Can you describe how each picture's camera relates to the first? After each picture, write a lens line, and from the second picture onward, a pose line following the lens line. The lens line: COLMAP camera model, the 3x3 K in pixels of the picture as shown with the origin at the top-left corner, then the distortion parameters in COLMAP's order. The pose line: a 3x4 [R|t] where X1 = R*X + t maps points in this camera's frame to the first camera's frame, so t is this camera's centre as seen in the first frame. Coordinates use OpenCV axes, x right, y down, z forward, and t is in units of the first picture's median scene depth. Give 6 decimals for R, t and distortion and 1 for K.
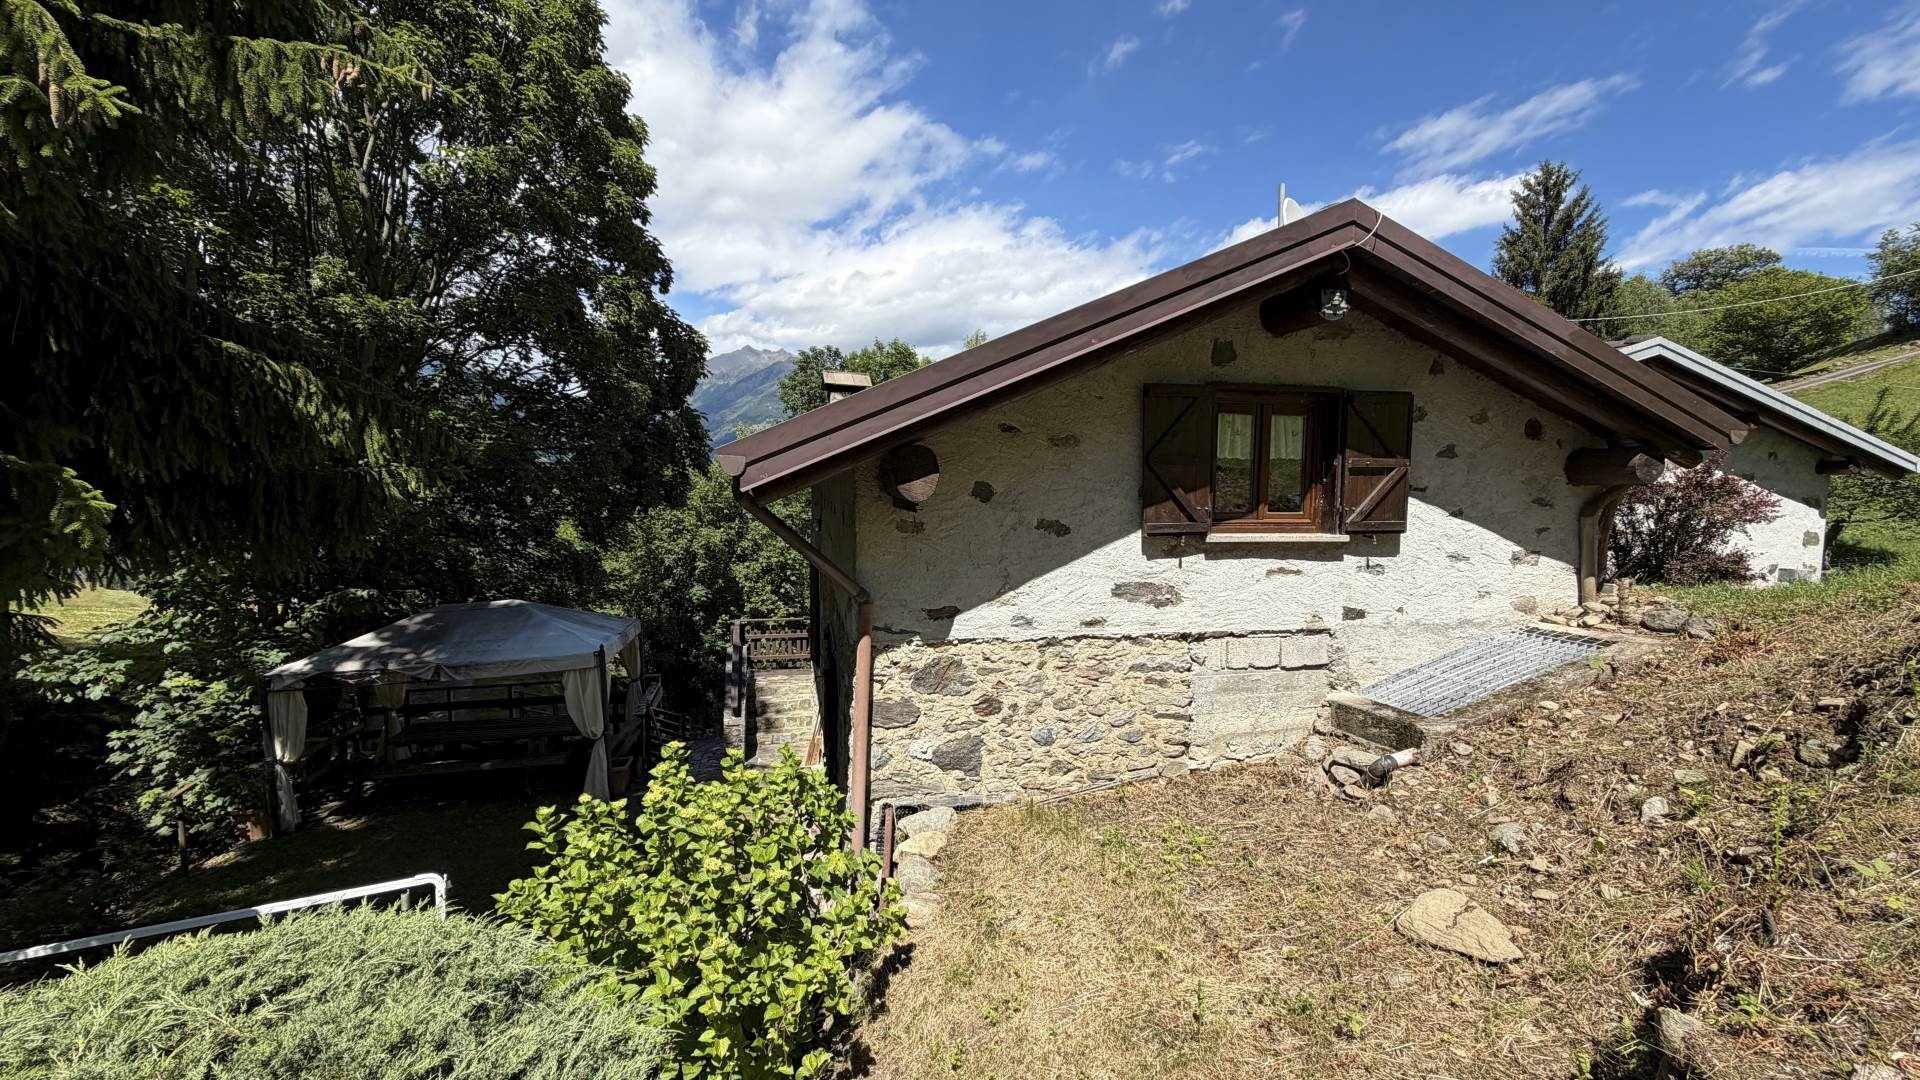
lens RADIAL K [[764.1, 0, 958.3], [0, 764.1, 546.6], [0, 0, 1]] dist [0.001137, -0.000072]
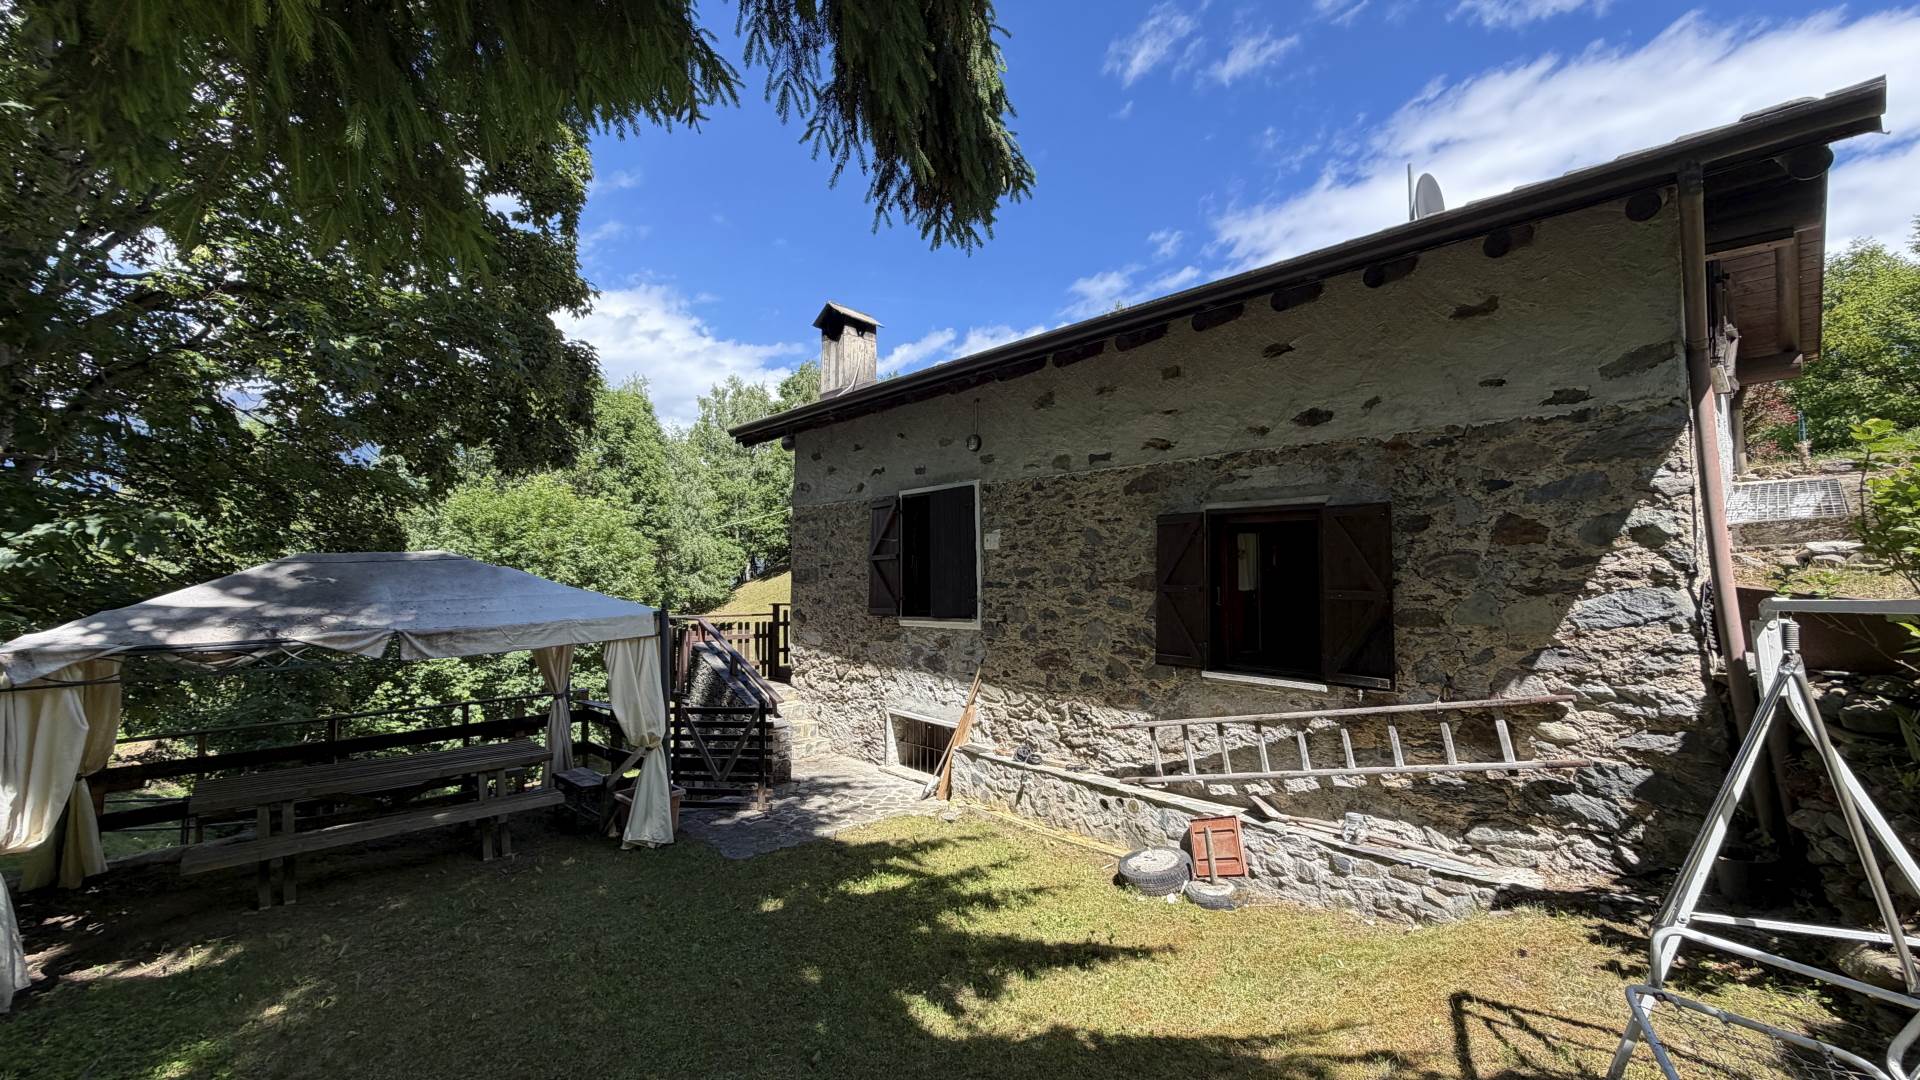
lens RADIAL K [[764.1, 0, 954.8], [0, 764.1, 552.3], [0, 0, 1]] dist [0.001137, -0.000072]
pose [[0.869009, 0.013557, 0.494611, -1.162993], [0.037091, 0.995027, -0.092441, 0.315995], [-0.493405, 0.098678, 0.864184, 0.587724]]
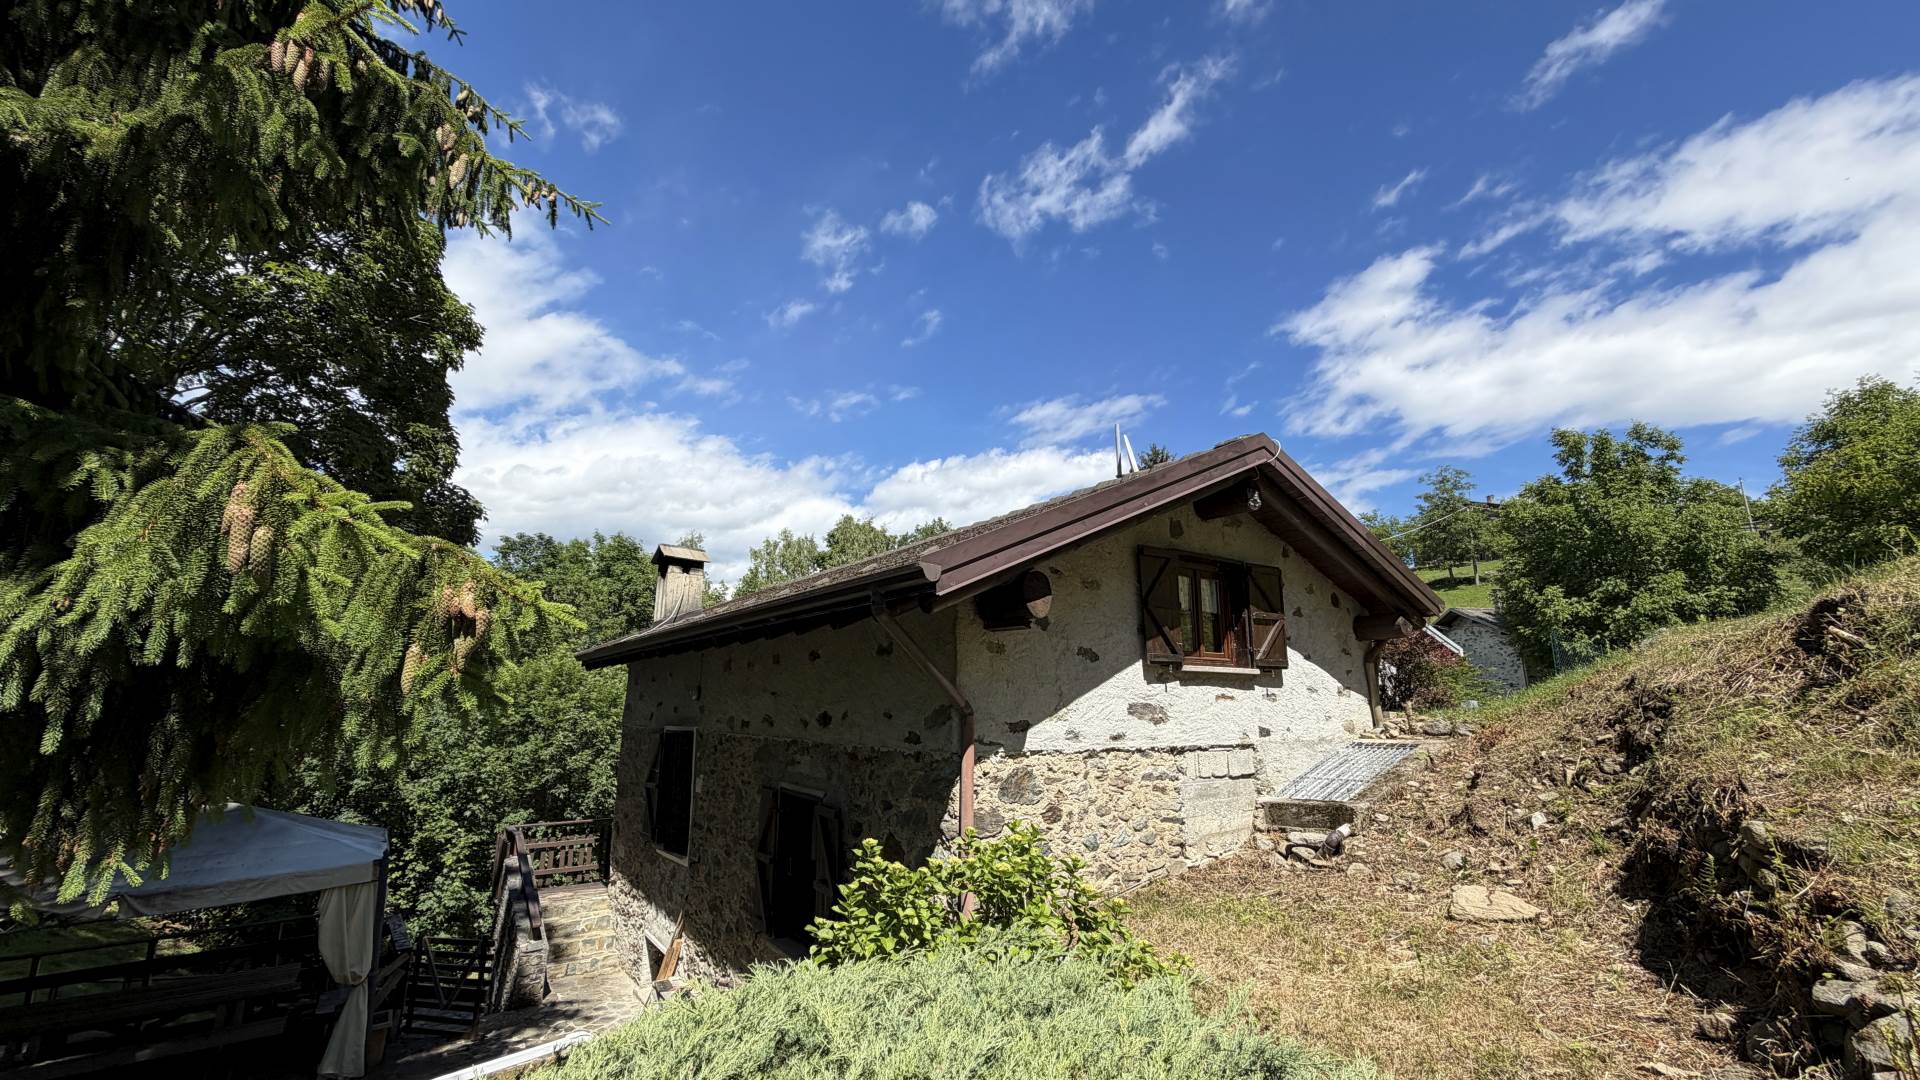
lens RADIAL K [[764.1, 0, 958.2], [0, 764.1, 544.2], [0, 0, 1]] dist [0.001137, -0.000072]
pose [[0.920419, 0.073407, 0.383979, -0.501059], [0.035262, 0.962619, -0.268554, 0.115204], [-0.389339, 0.260722, 0.883425, -0.027722]]
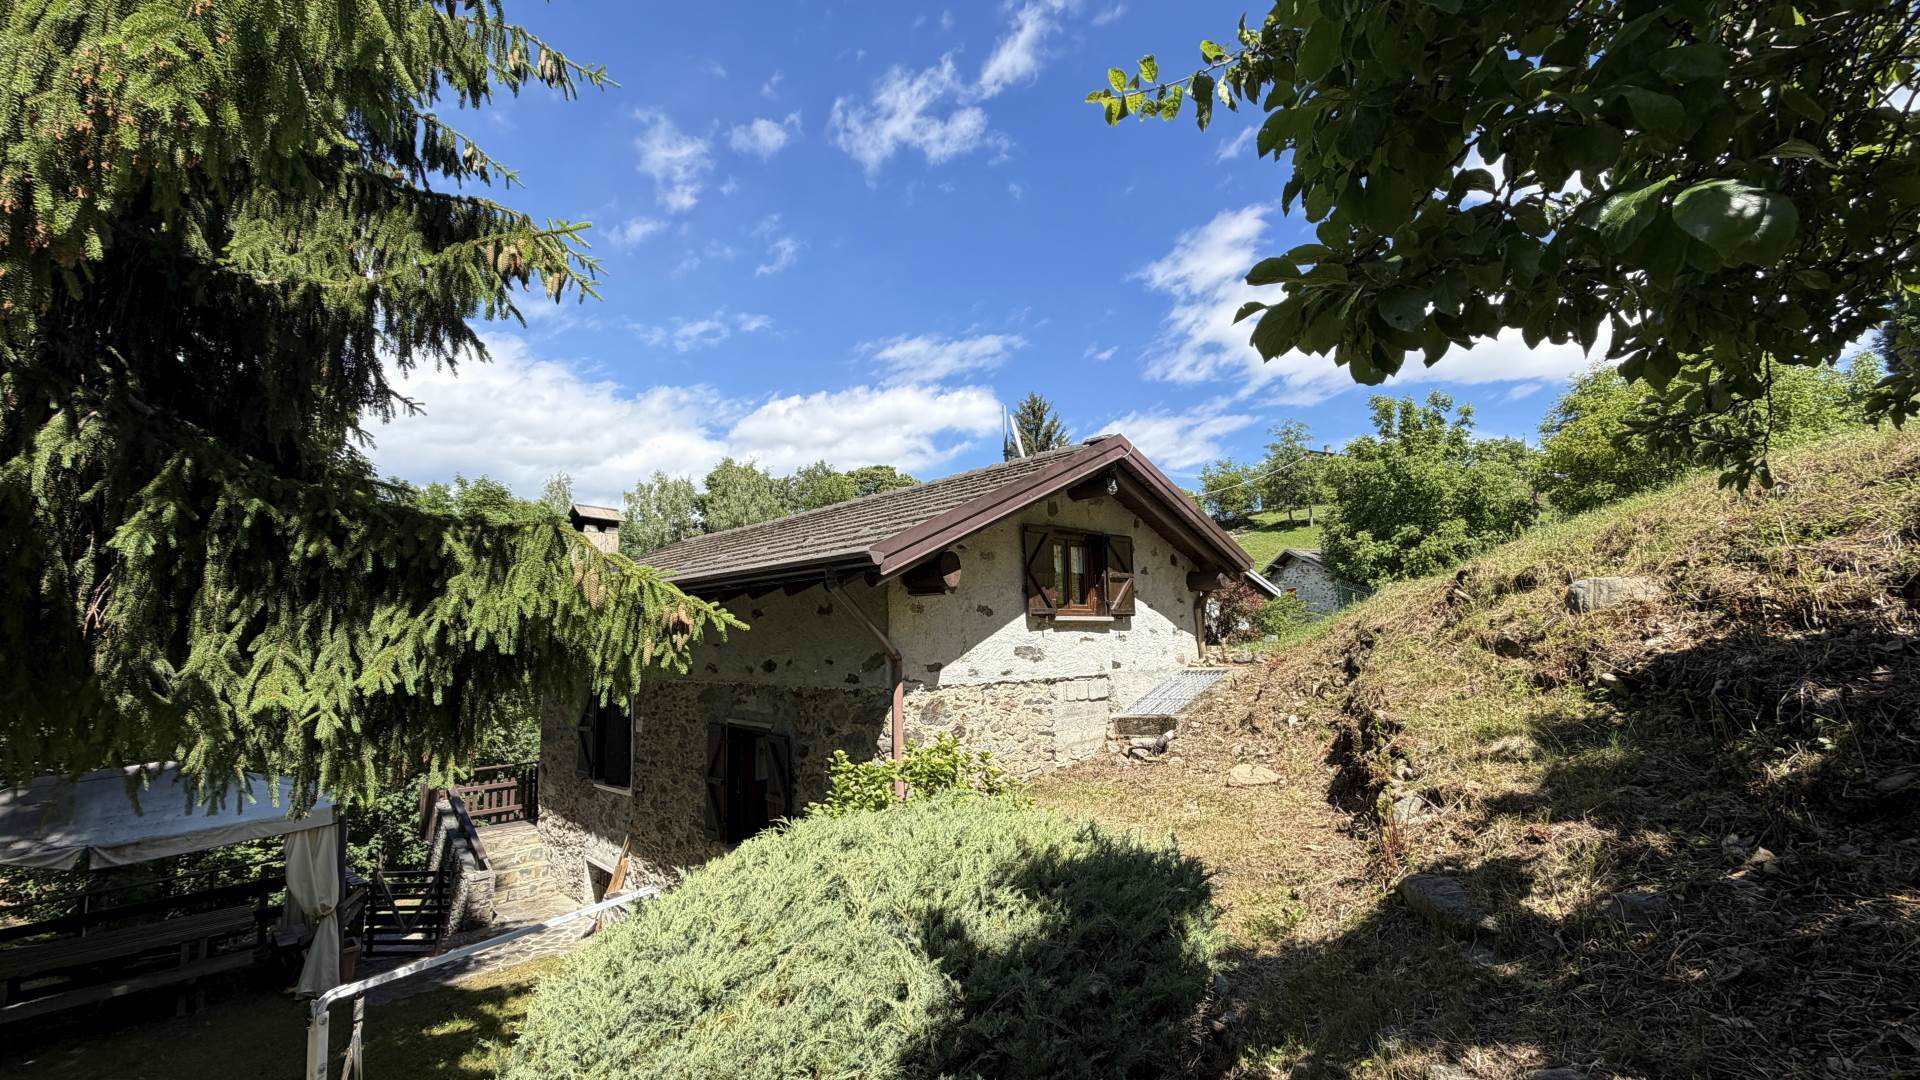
lens RADIAL K [[764.5, 0, 959.1], [0, 764.5, 546.5], [0, 0, 1]] dist [0.000017, 0.000095]
pose [[0.847715, 0.036076, 0.529223, -0.695235], [0.070682, 0.981106, -0.180099, 0.114670], [-0.525721, 0.190079, 0.829148, -0.266189]]
